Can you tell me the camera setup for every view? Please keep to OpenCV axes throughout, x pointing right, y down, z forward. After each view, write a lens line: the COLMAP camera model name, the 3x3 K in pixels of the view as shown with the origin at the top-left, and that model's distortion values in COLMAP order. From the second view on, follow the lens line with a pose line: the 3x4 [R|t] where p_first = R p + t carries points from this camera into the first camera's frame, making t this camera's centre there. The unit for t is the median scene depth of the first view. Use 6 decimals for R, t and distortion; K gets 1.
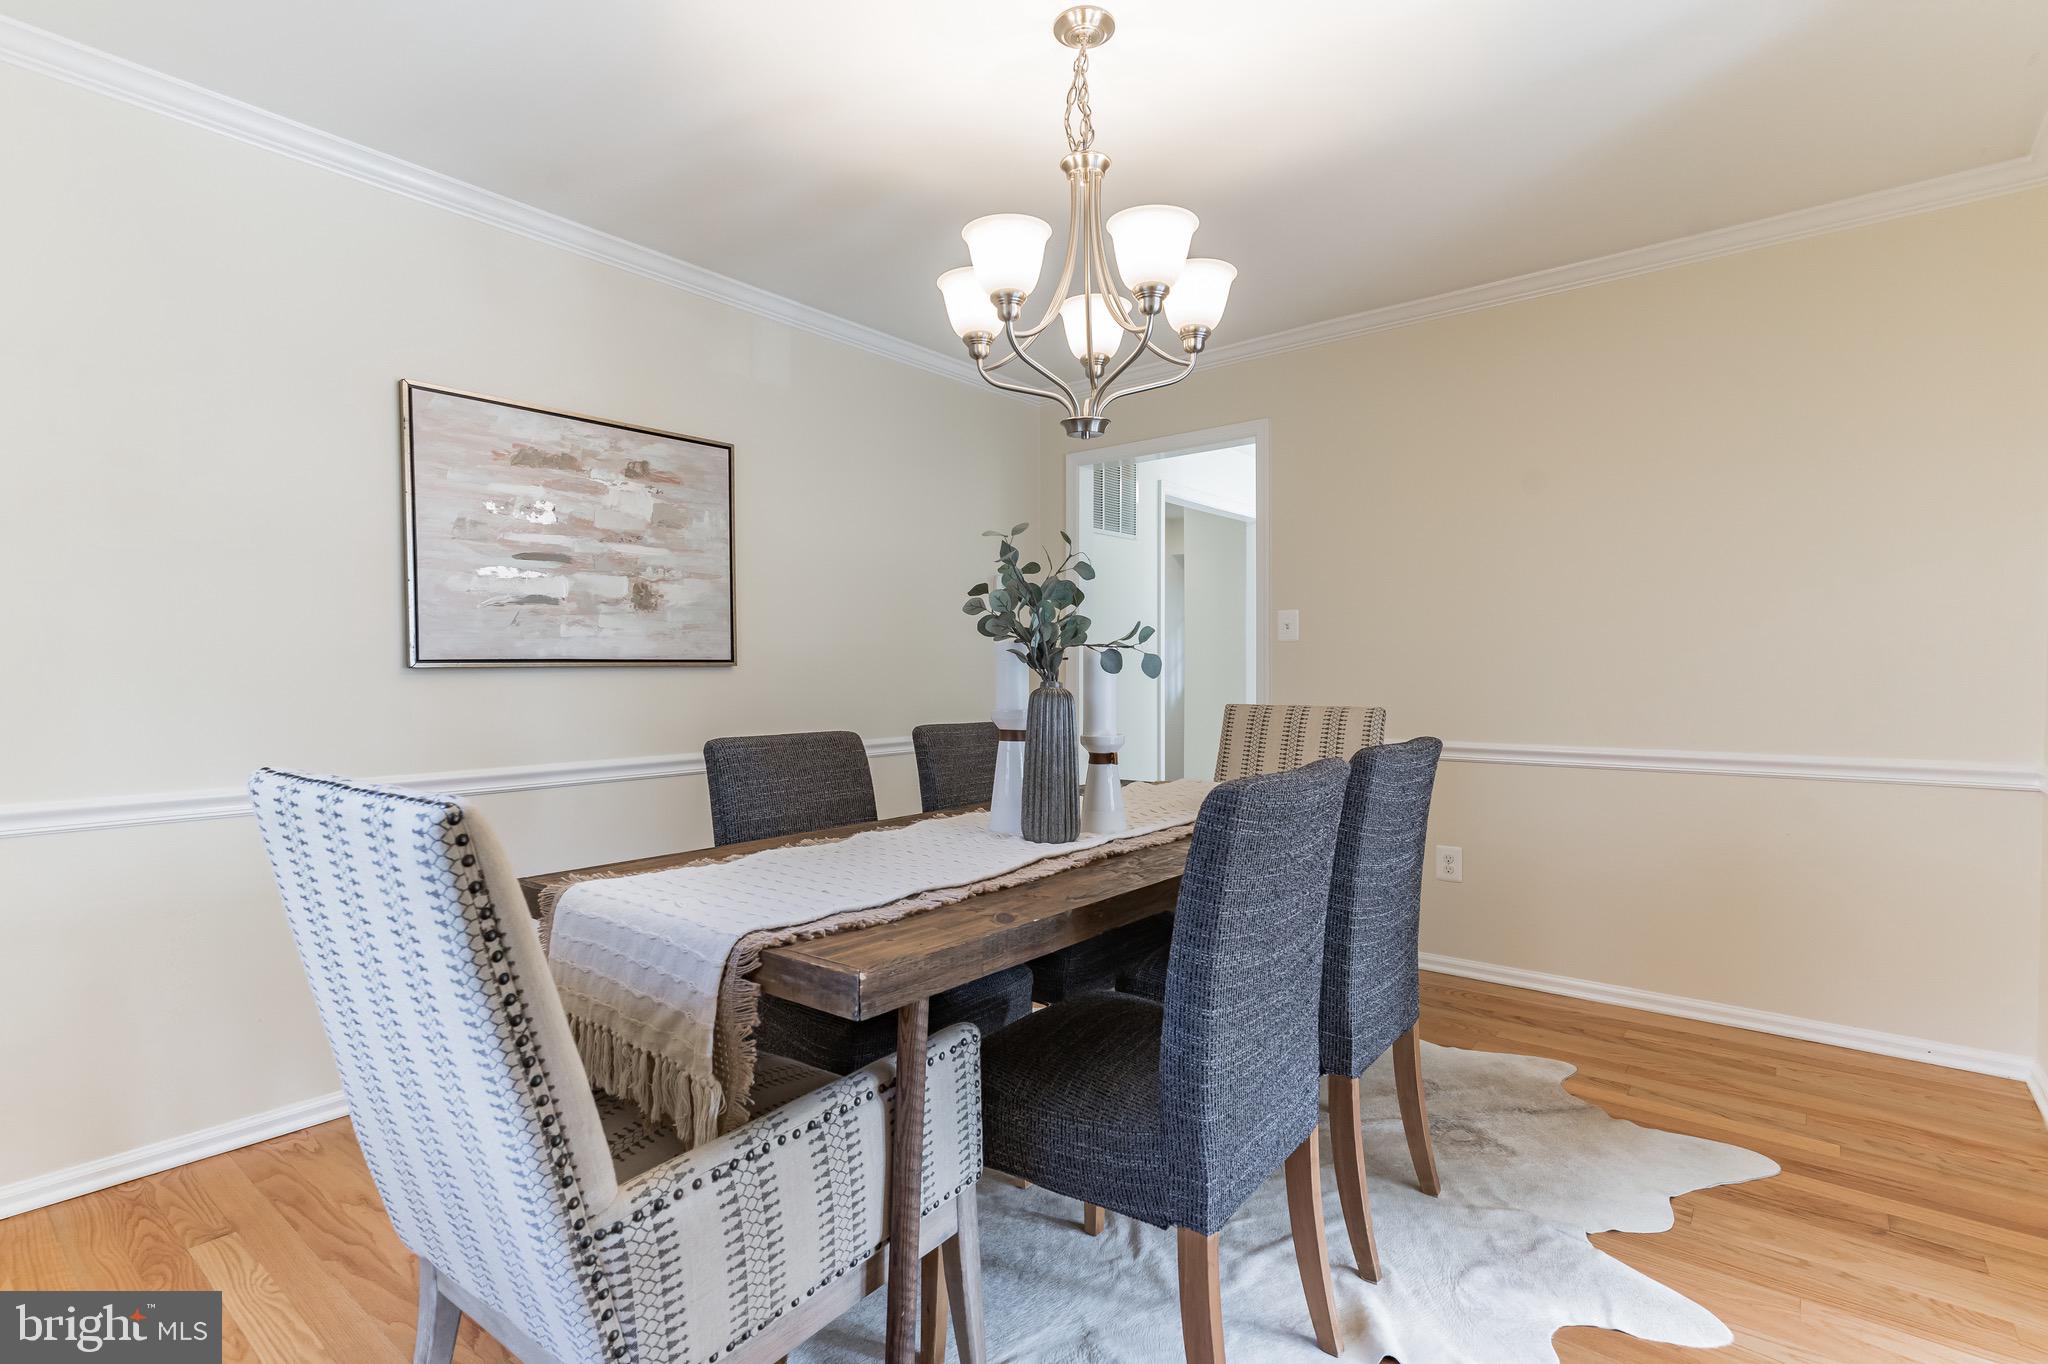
lens RADIAL K [[983.6, 0, 1016.0], [0, 983.6, 675.6], [0, 0, 1]] dist [-0.004027, -0.002977]
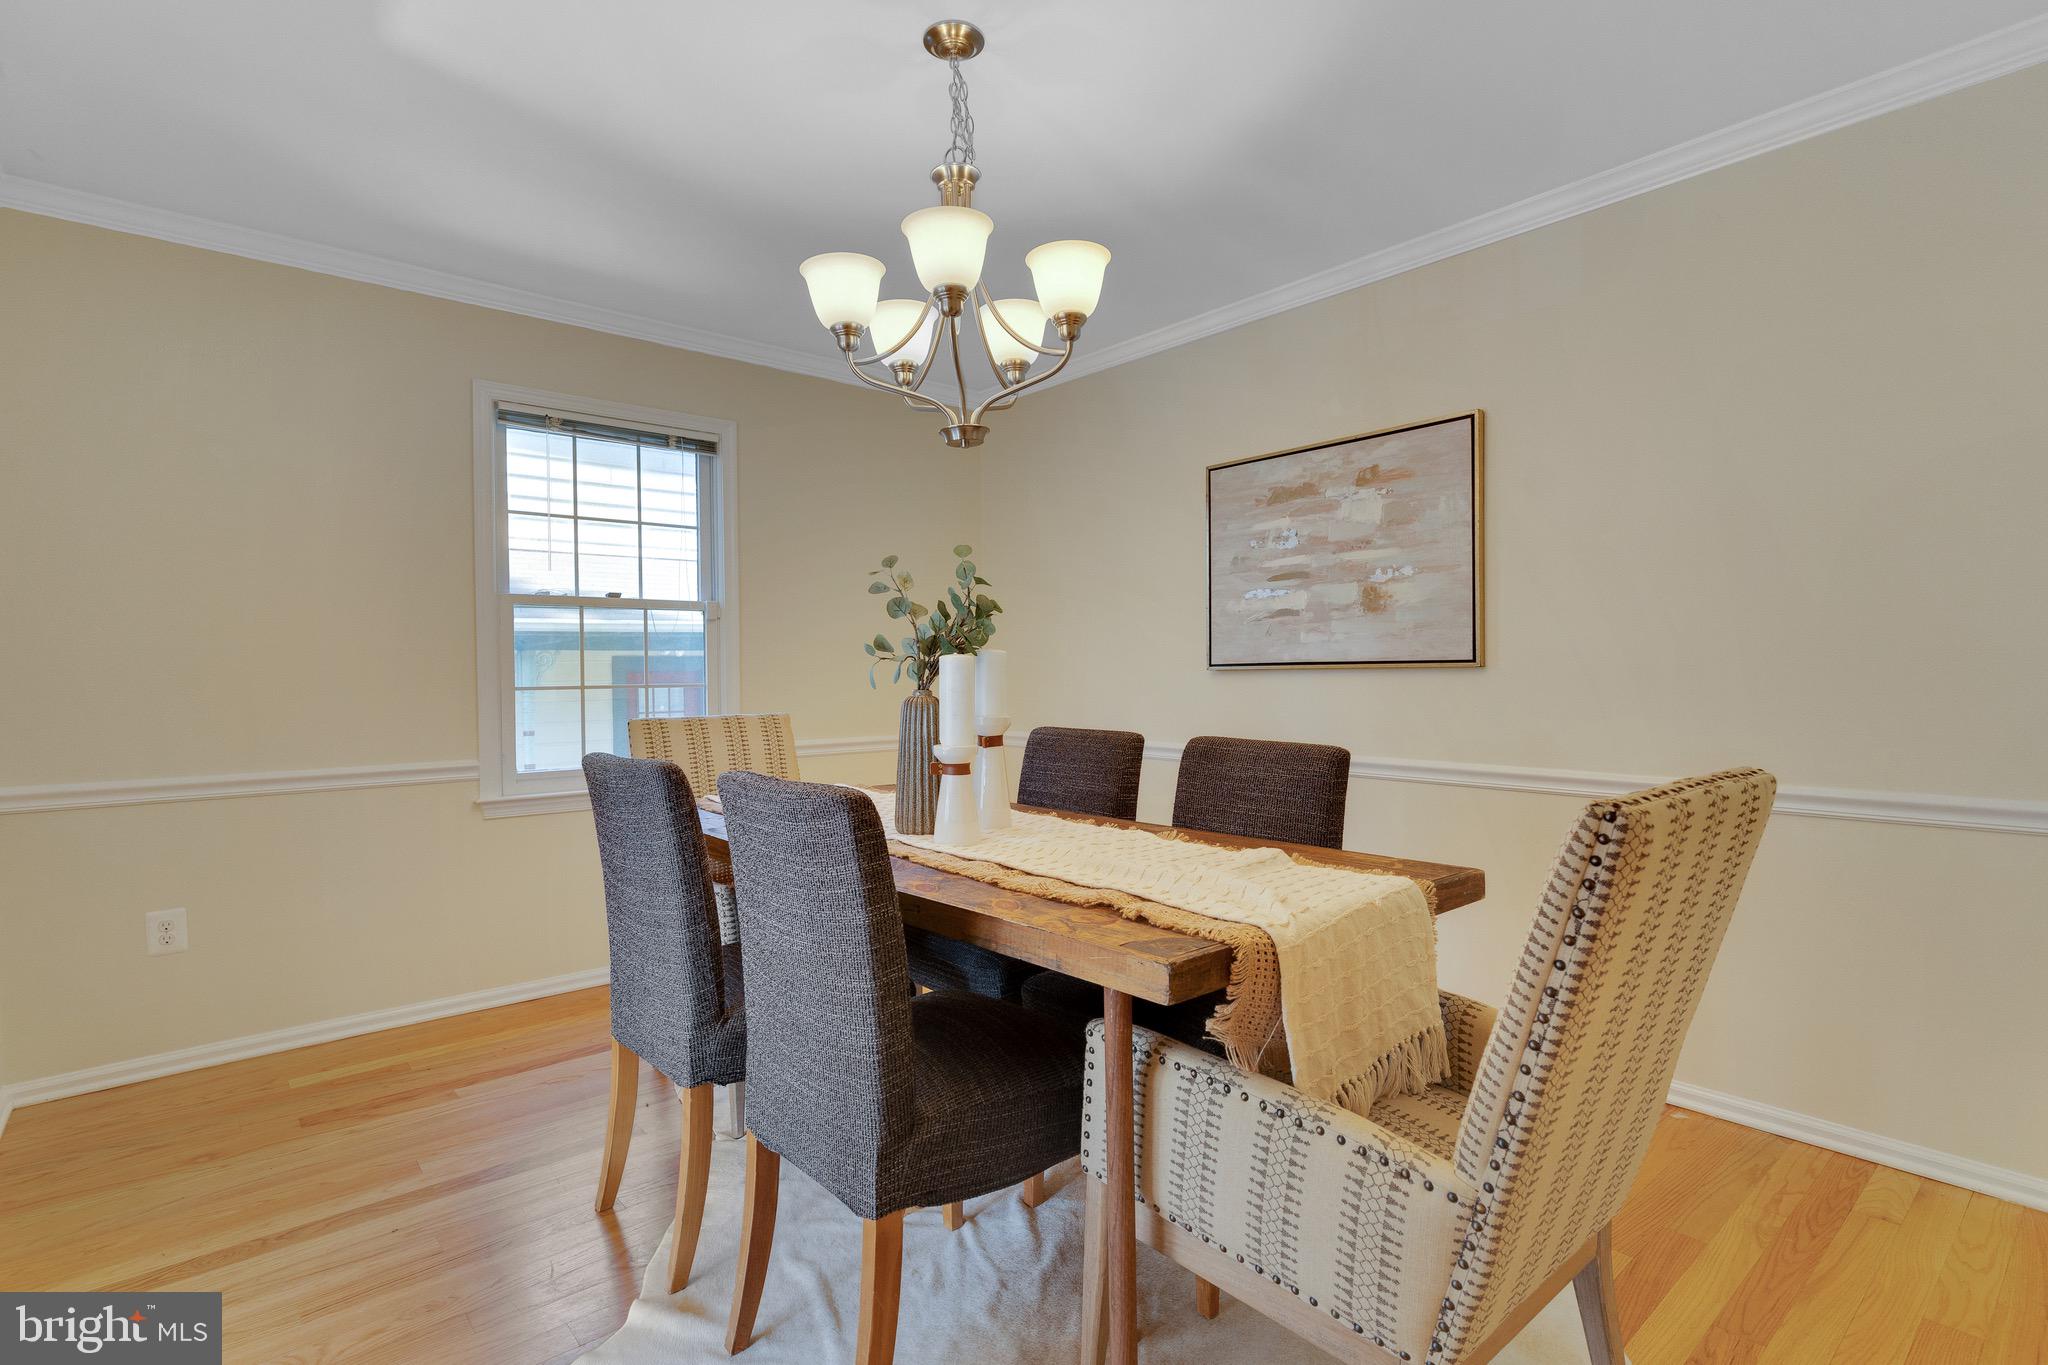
lens RADIAL K [[994.7, 0, 1017.0], [0, 994.7, 684.9], [0, 0, 1]] dist [0.012421, 0.000352]
pose [[-0.183999, 0.020341, -0.982716, 0.742715], [0.002298, 0.999792, 0.020265, -0.014239], [0.982924, 0.001470, -0.184008, 0.872778]]
